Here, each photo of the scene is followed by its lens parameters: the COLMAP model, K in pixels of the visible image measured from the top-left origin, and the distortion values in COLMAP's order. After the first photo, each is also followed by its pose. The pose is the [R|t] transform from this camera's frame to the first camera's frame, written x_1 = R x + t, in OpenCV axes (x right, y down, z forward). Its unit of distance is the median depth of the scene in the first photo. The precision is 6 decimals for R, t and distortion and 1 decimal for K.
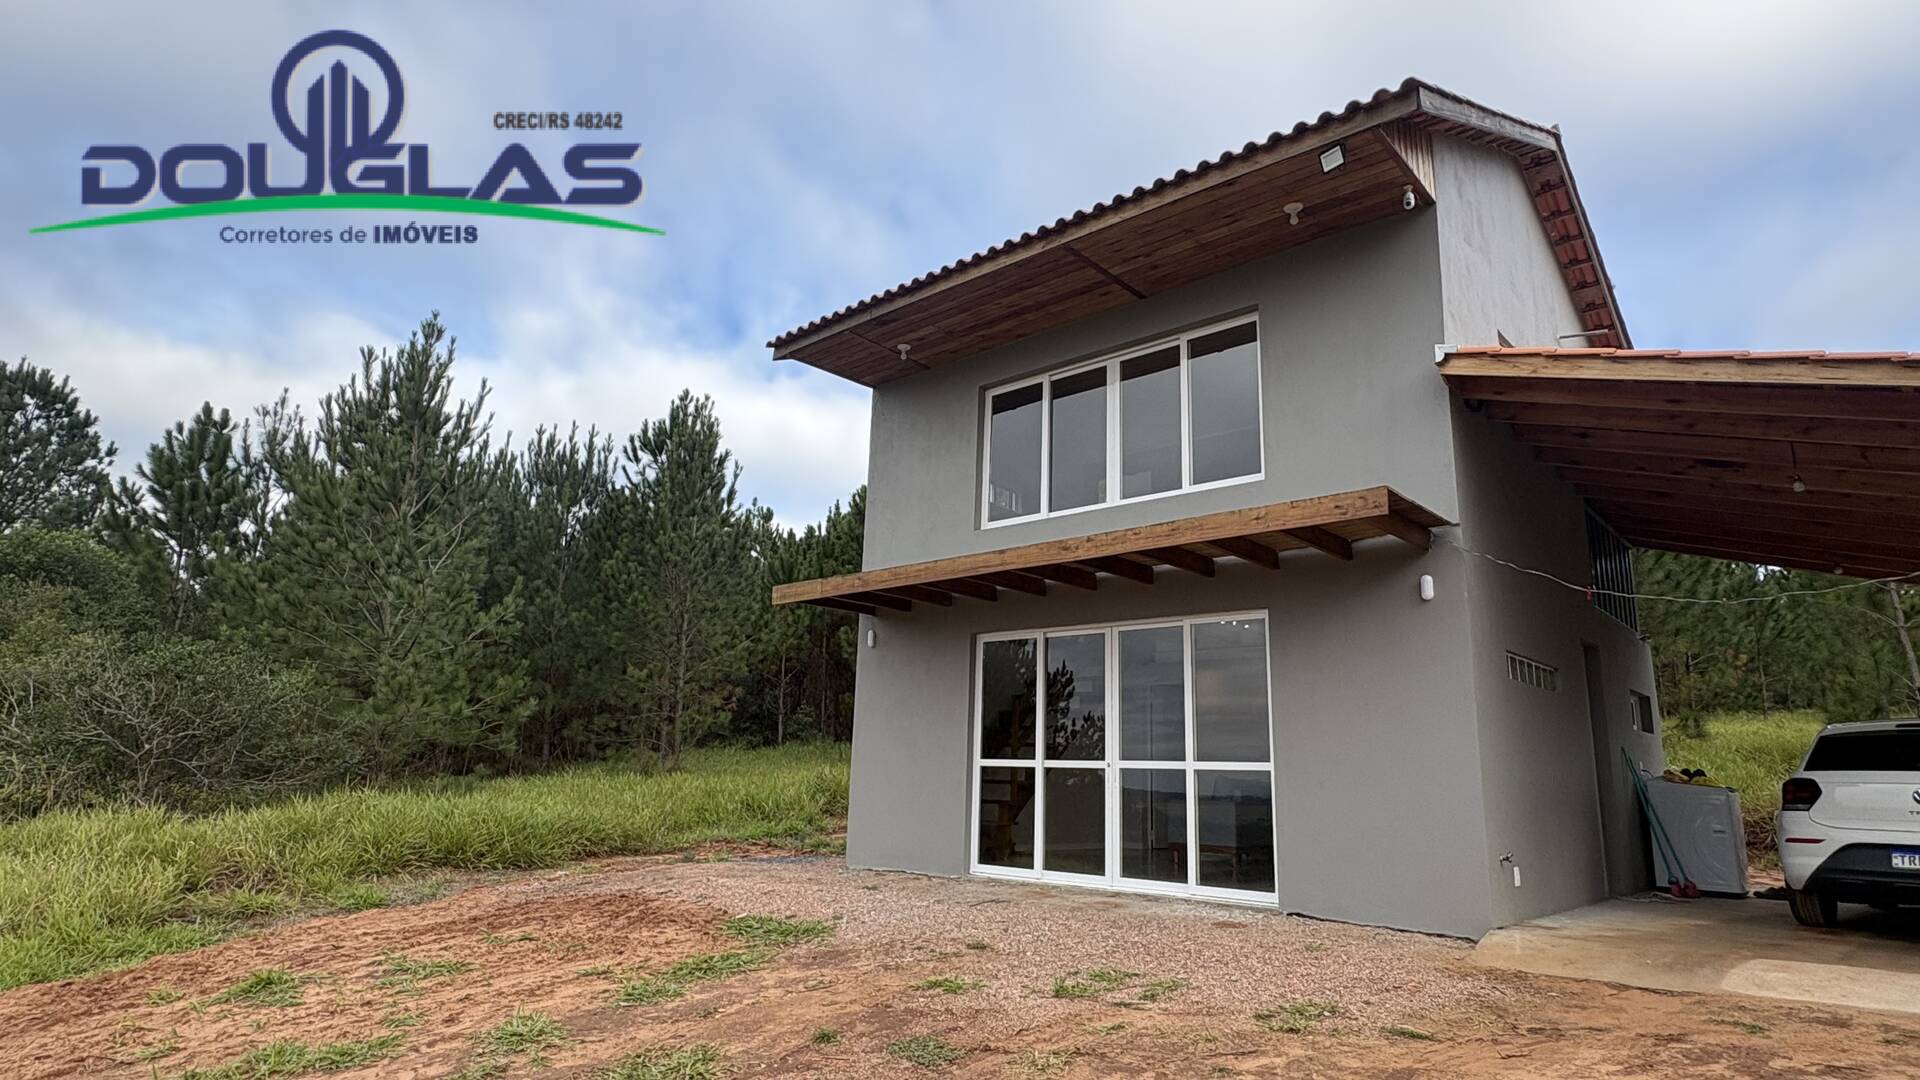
lens RADIAL K [[1017.6, 0, 962.6], [0, 1017.6, 543.7], [0, 0, 1]] dist [-0.032773, -0.000069]
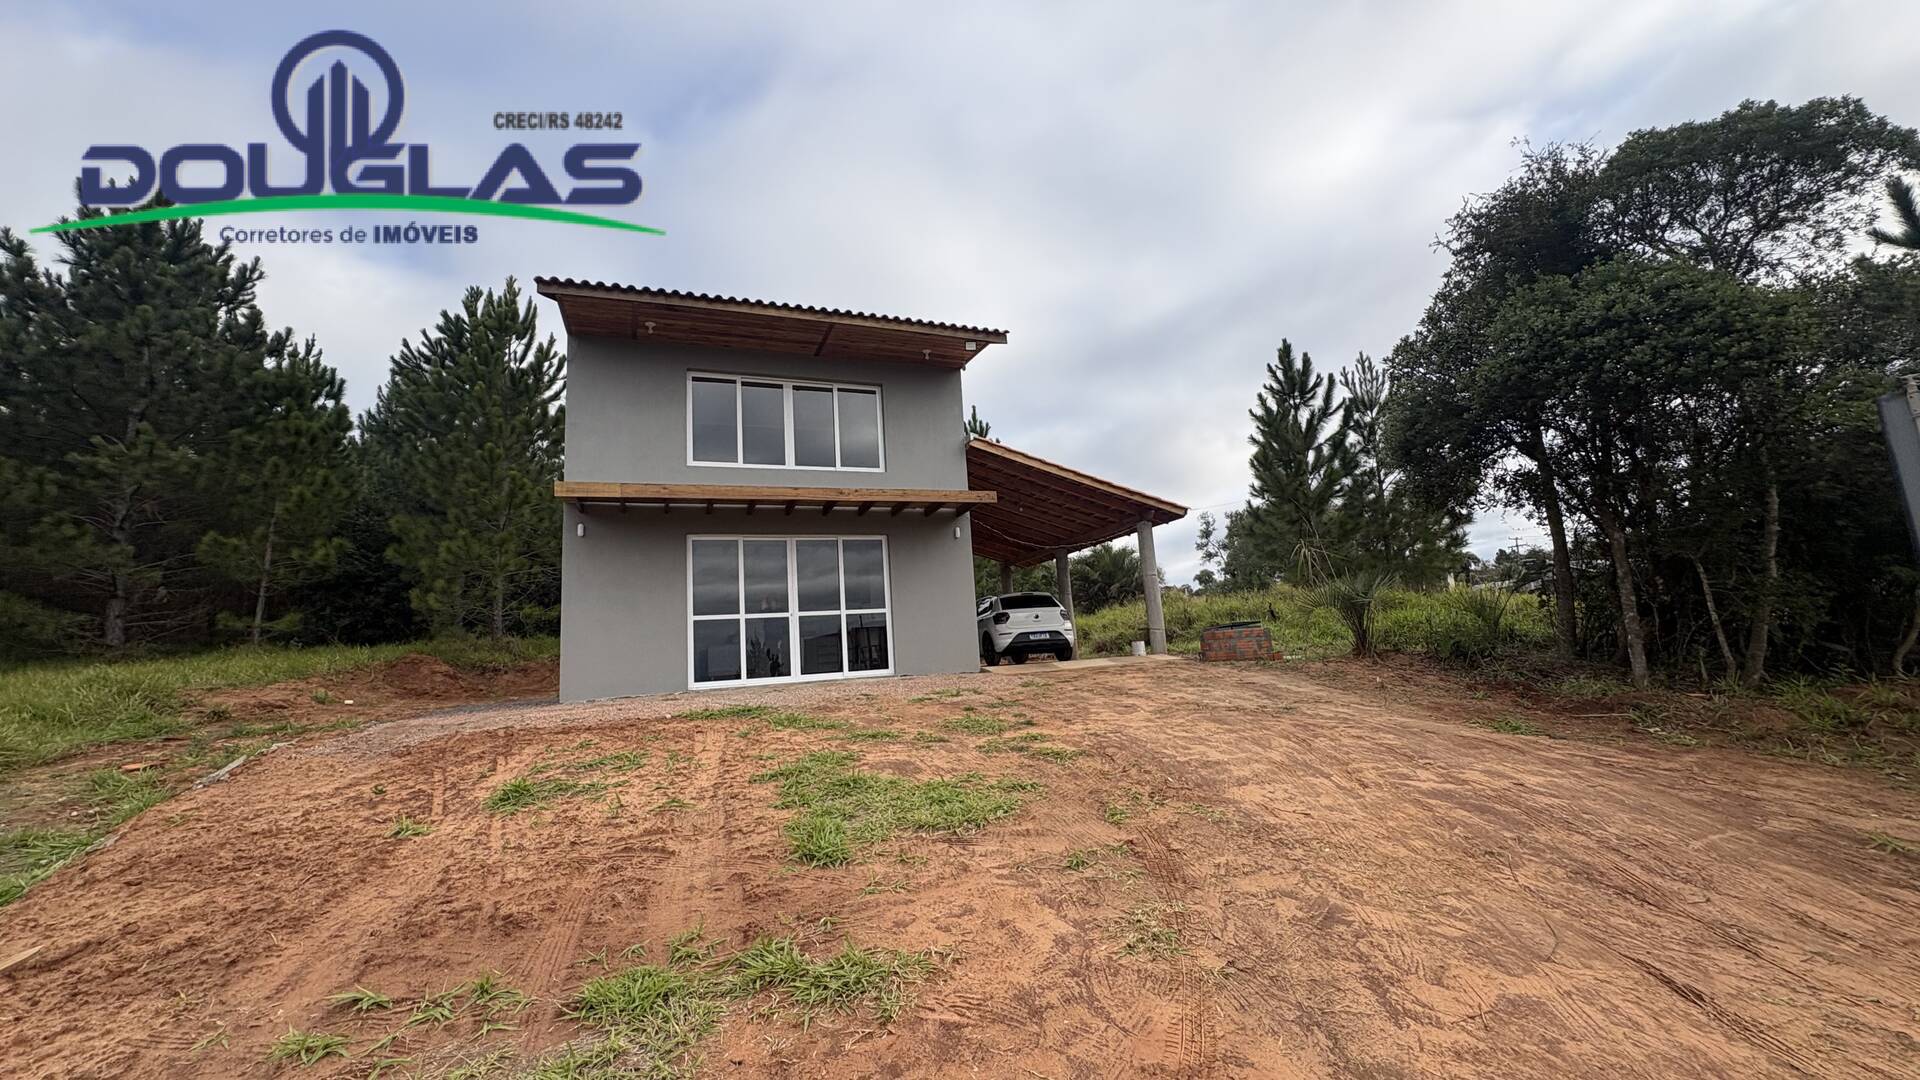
lens RADIAL K [[764.9, 0, 957.3], [0, 764.9, 537.3], [0, 0, 1]] dist [0.002258, 0.000127]
pose [[0.440356, 0.070109, 0.895082, -0.930948], [-0.131322, 0.991254, -0.013035, 0.061740], [-0.888168, -0.111804, 0.445711, 0.155243]]
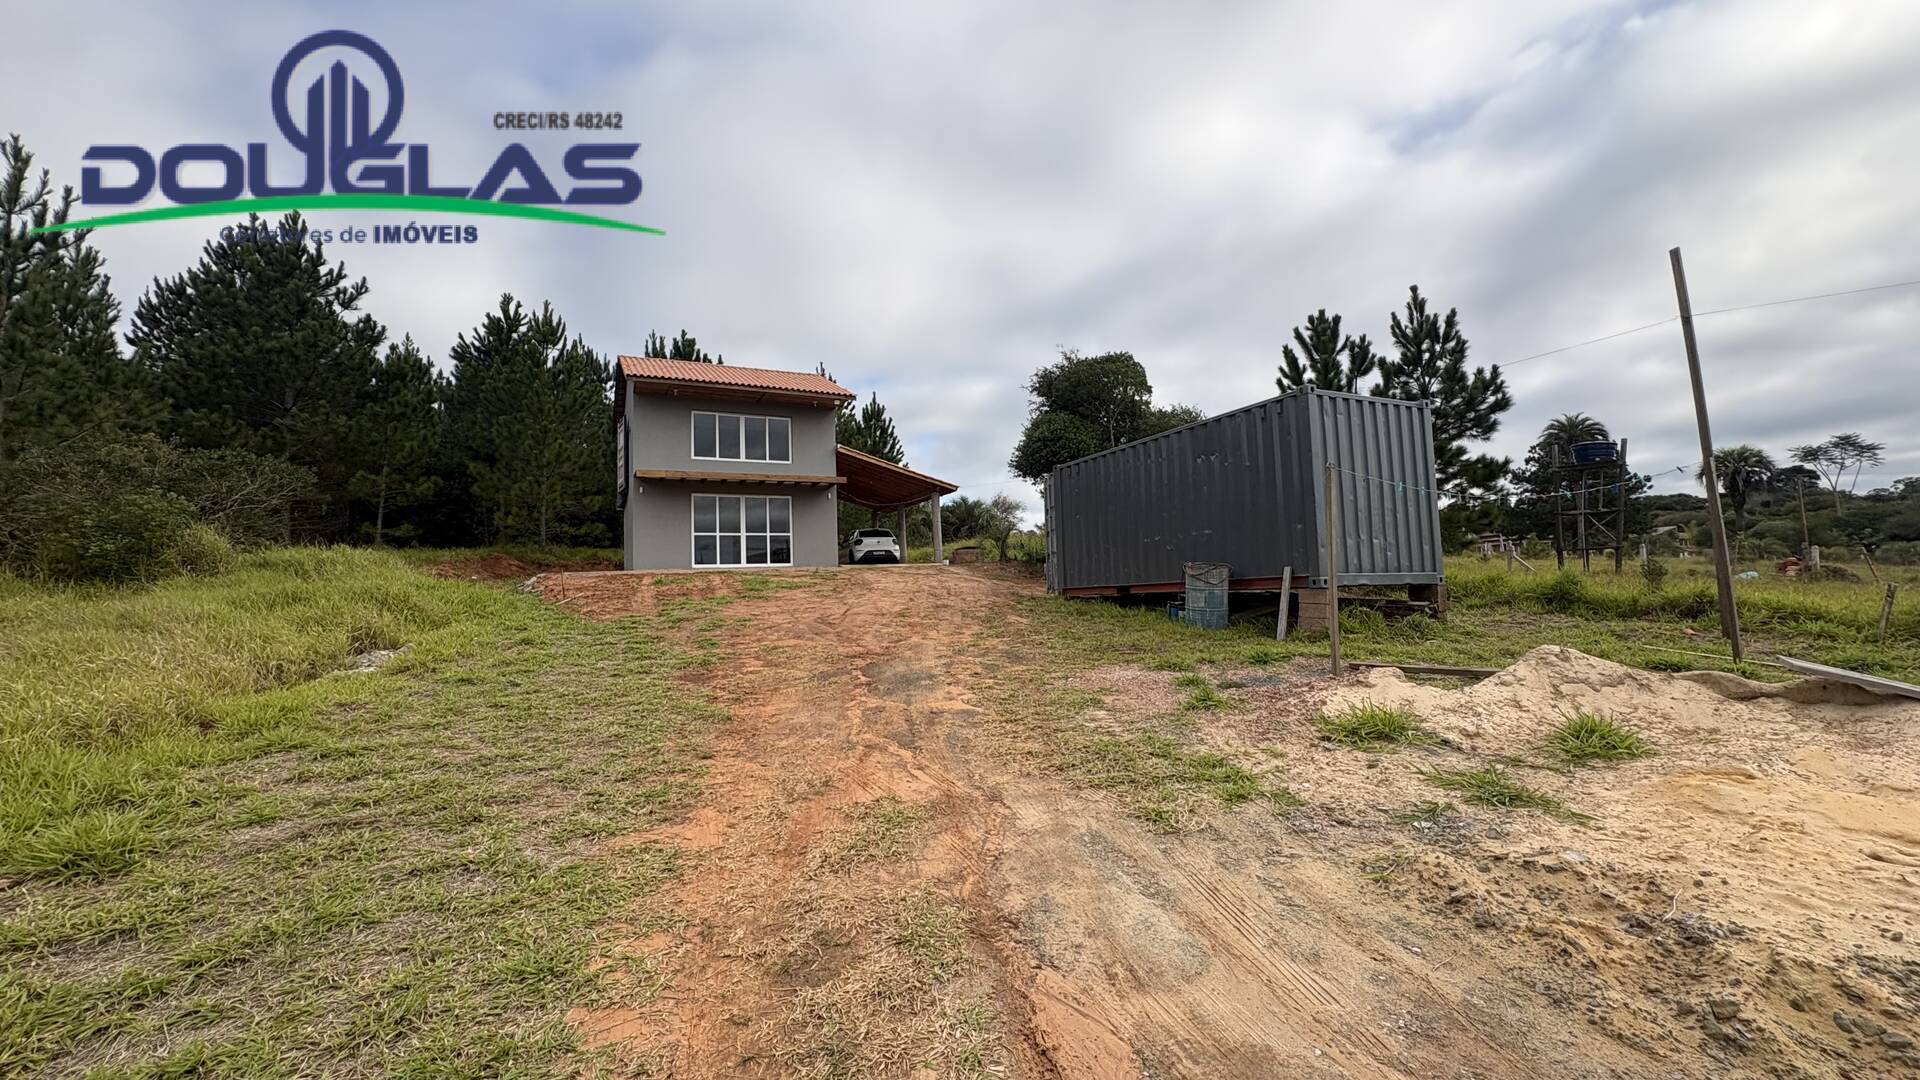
lens RADIAL K [[764.9, 0, 965.2], [0, 764.9, 540.6], [0, 0, 1]] dist [0.002258, 0.000127]
pose [[0.362182, 0.007491, 0.932077, -2.107873], [-0.172803, 0.983173, 0.059245, -0.062422], [-0.915950, -0.182523, 0.357382, -0.714962]]
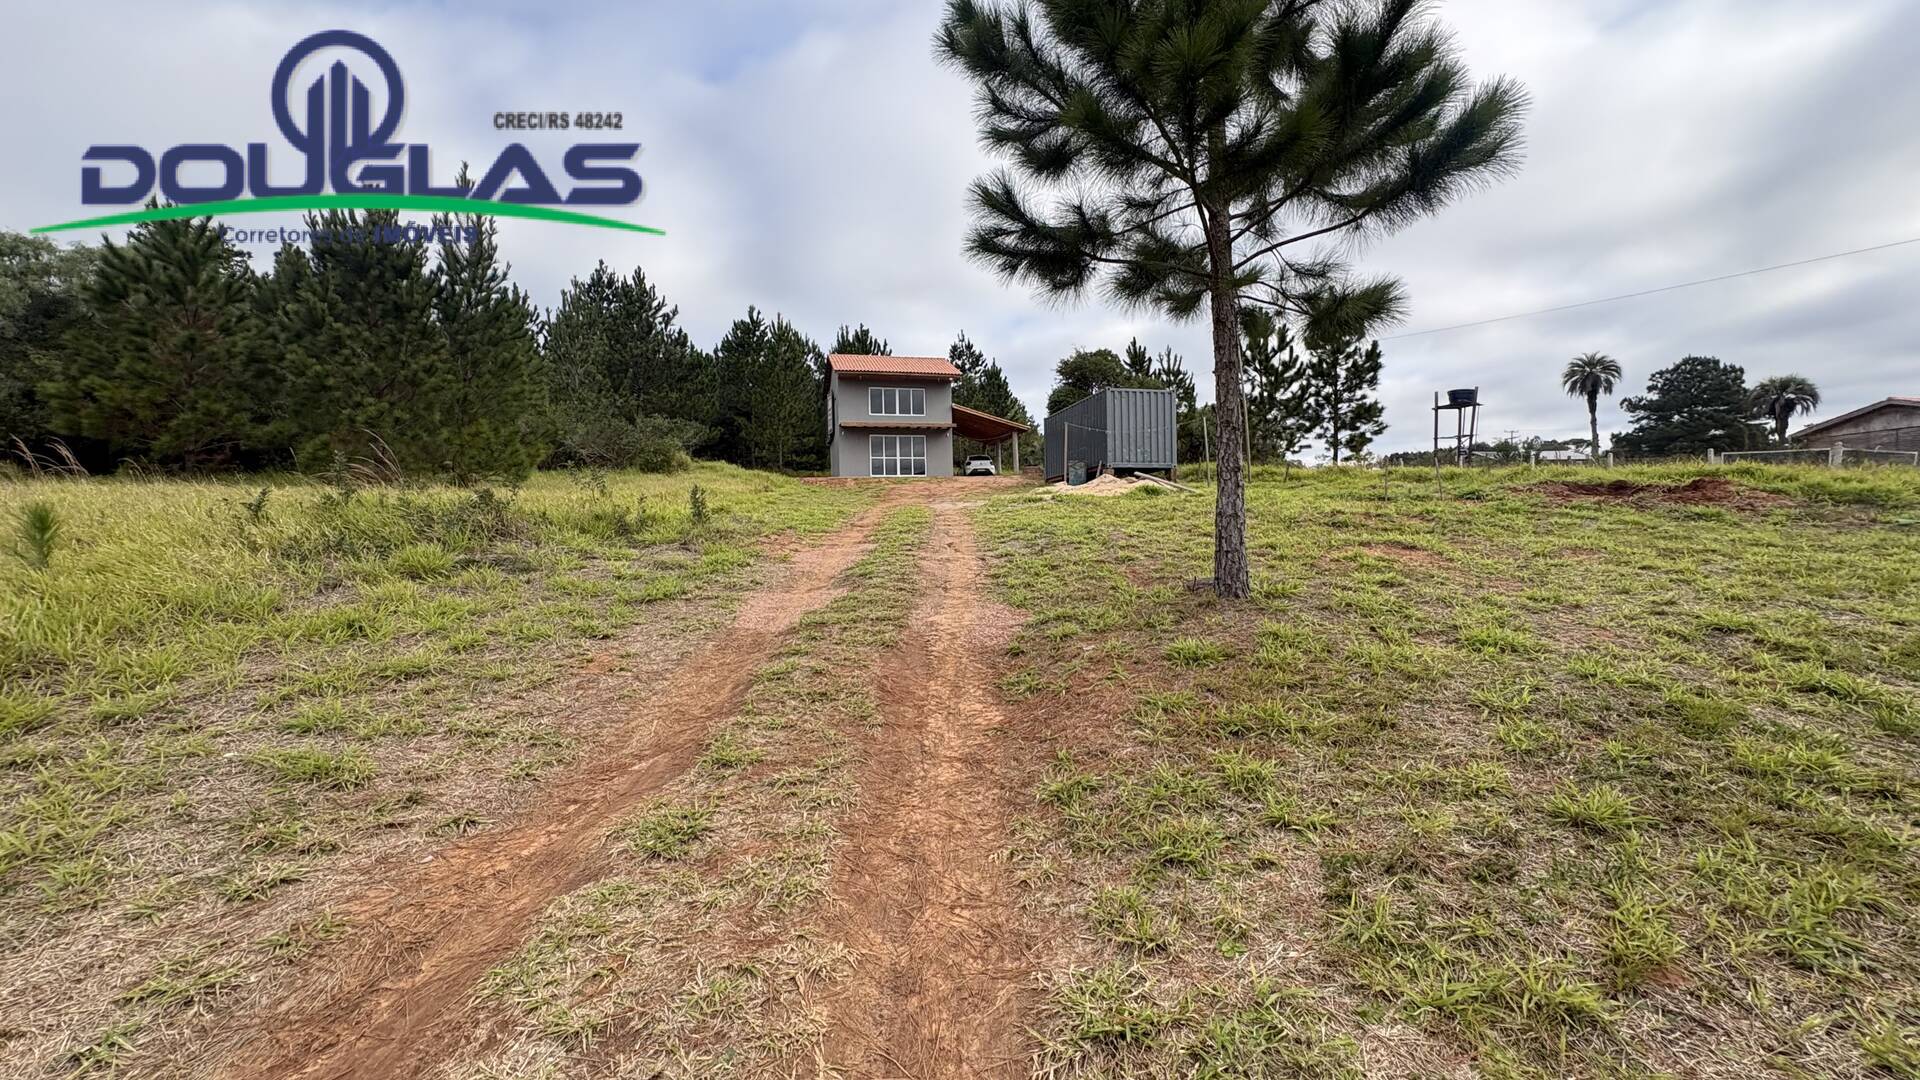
lens RADIAL K [[764.9, 0, 977.5], [0, 764.9, 527.5], [0, 0, 1]] dist [0.002258, 0.000127]
pose [[0.538292, -0.048896, 0.841339, -3.593583], [-0.153062, 0.976040, 0.154653, -0.174053], [-0.828742, -0.212026, 0.517911, -1.961432]]
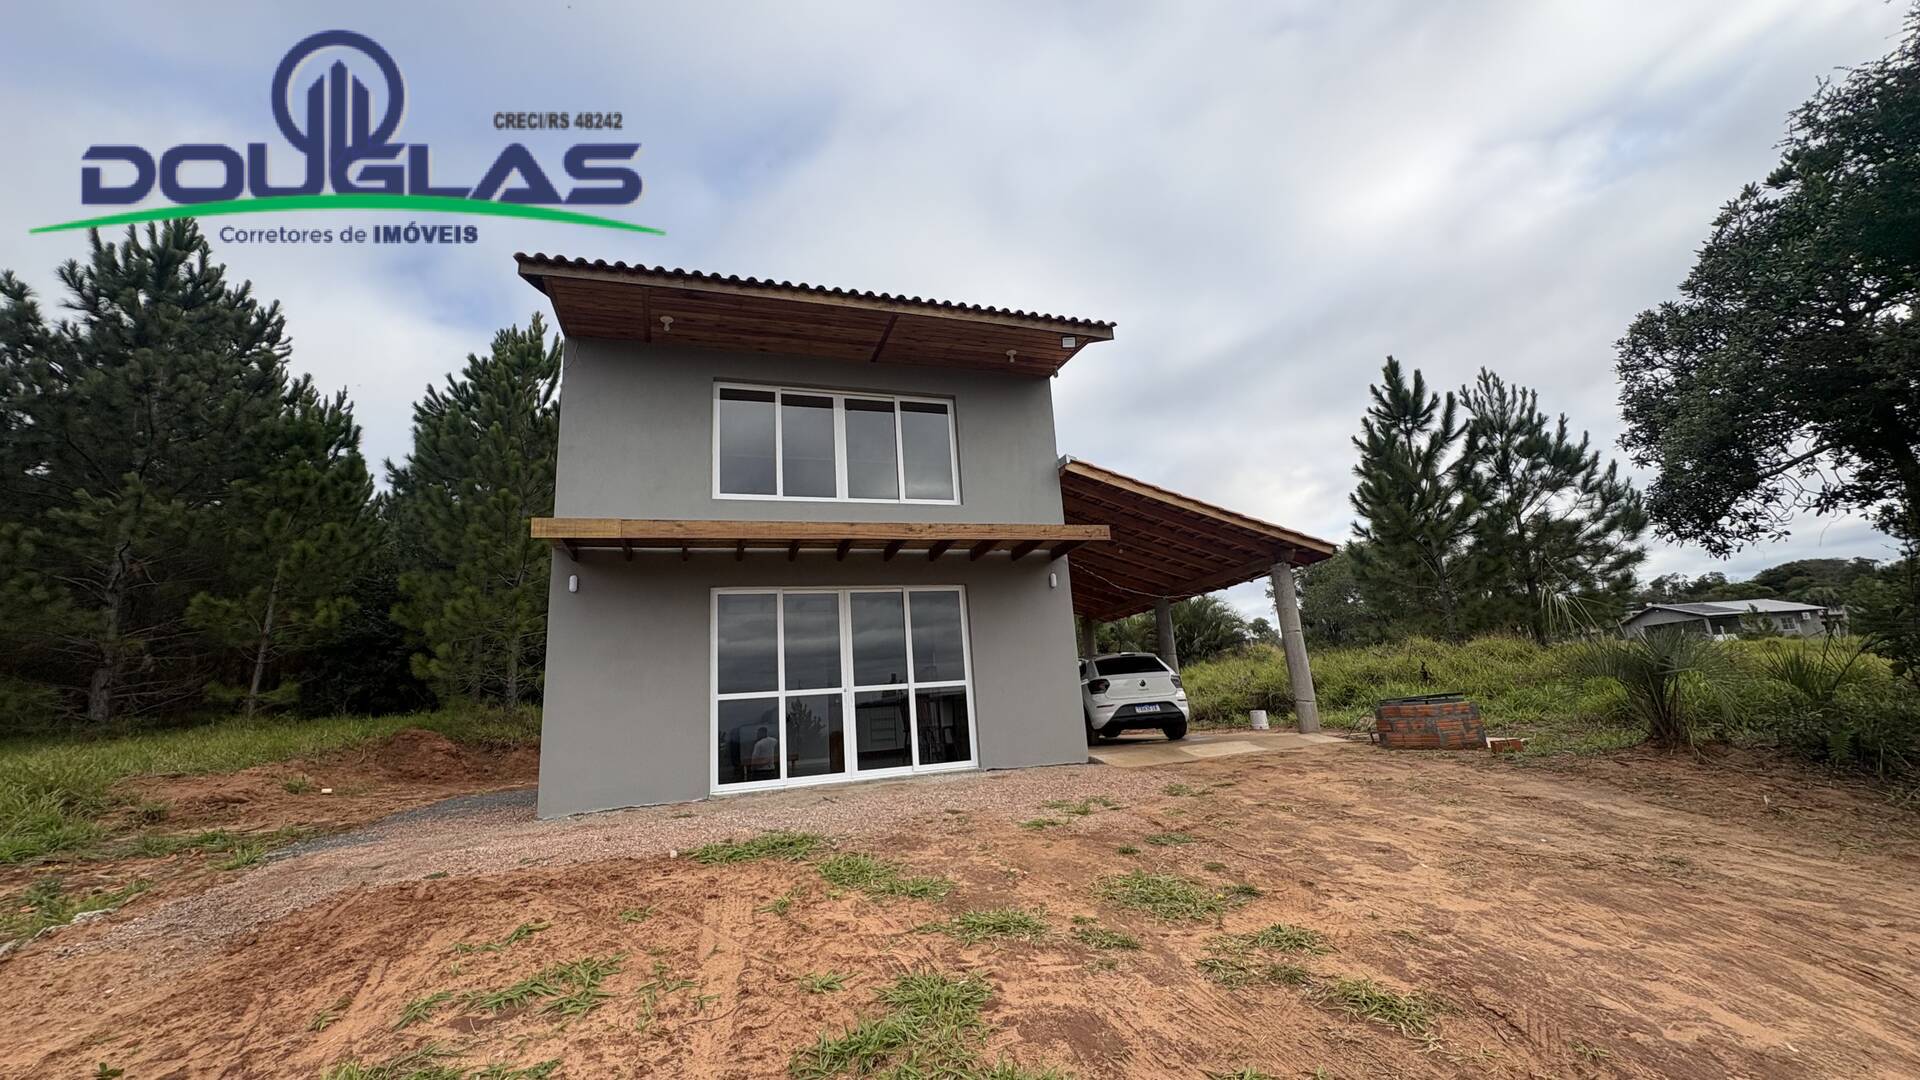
lens RADIAL K [[764.9, 0, 958.4], [0, 764.9, 532.4], [0, 0, 1]] dist [0.002258, 0.000127]
pose [[0.485778, 0.126533, 0.864875, -0.691232], [-0.117447, 0.989943, -0.078864, 0.070131], [-0.866156, -0.063267, 0.495753, 0.367788]]
